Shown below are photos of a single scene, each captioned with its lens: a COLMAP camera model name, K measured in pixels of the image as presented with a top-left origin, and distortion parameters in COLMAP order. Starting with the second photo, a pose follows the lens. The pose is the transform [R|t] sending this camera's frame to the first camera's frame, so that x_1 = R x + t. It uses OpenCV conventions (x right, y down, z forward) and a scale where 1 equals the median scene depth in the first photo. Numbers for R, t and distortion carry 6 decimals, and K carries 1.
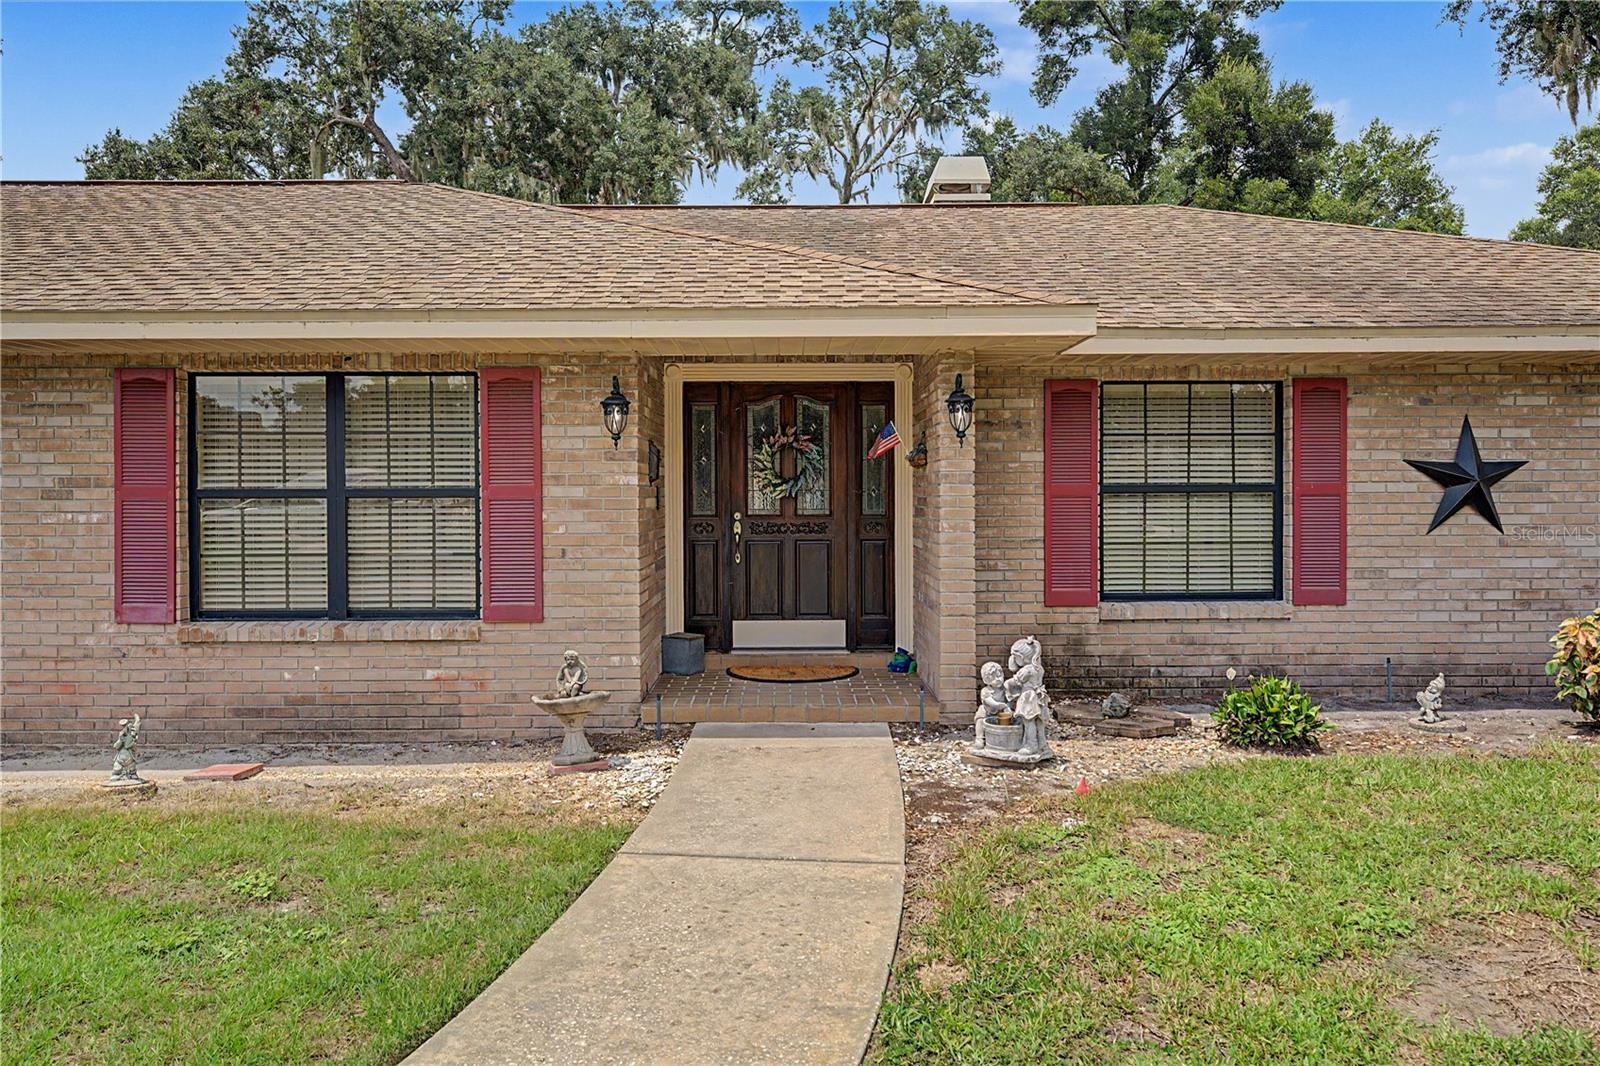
lens RADIAL K [[1120.7, 0, 798.9], [0, 1120.7, 510.0], [0, 0, 1]] dist [0.007829, 0.000548]
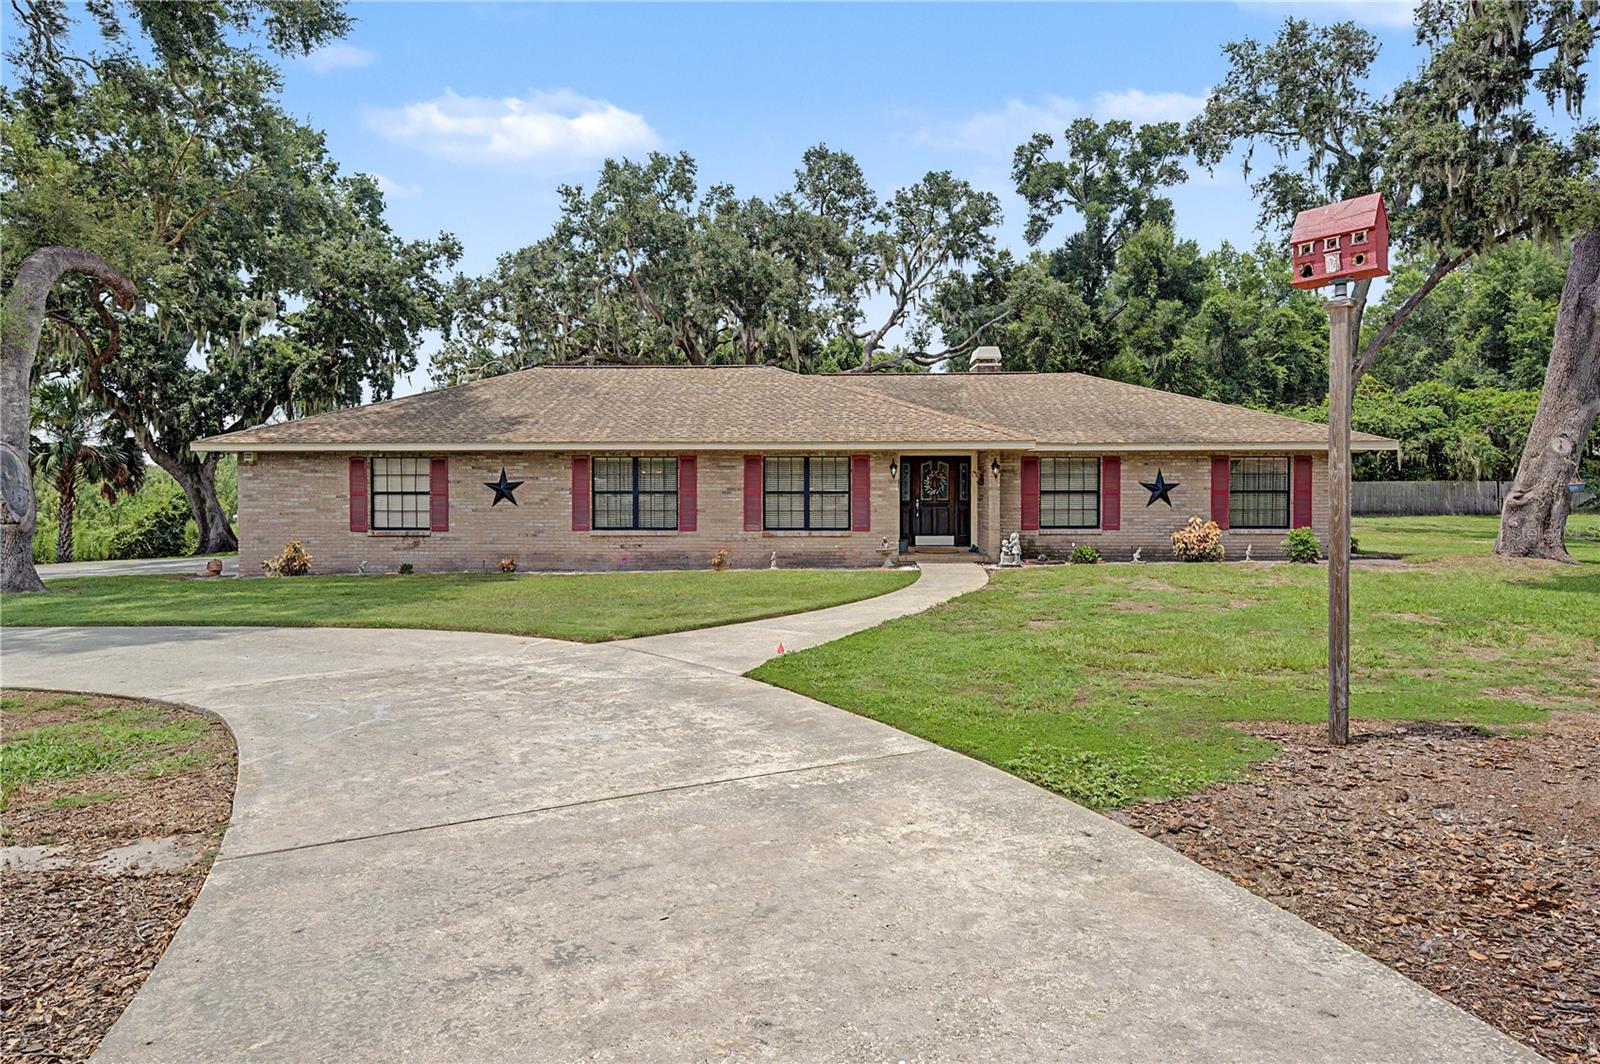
lens RADIAL K [[970.7, 0, 770.9], [0, 970.7, 531.0], [0, 0, 1]] dist [0.008741, -0.003377]
pose [[0.998782, 0.005719, -0.049006, -0.336650], [-0.004589, 0.999722, 0.023126, 0.029310], [0.049125, -0.022873, 0.998531, -1.697568]]
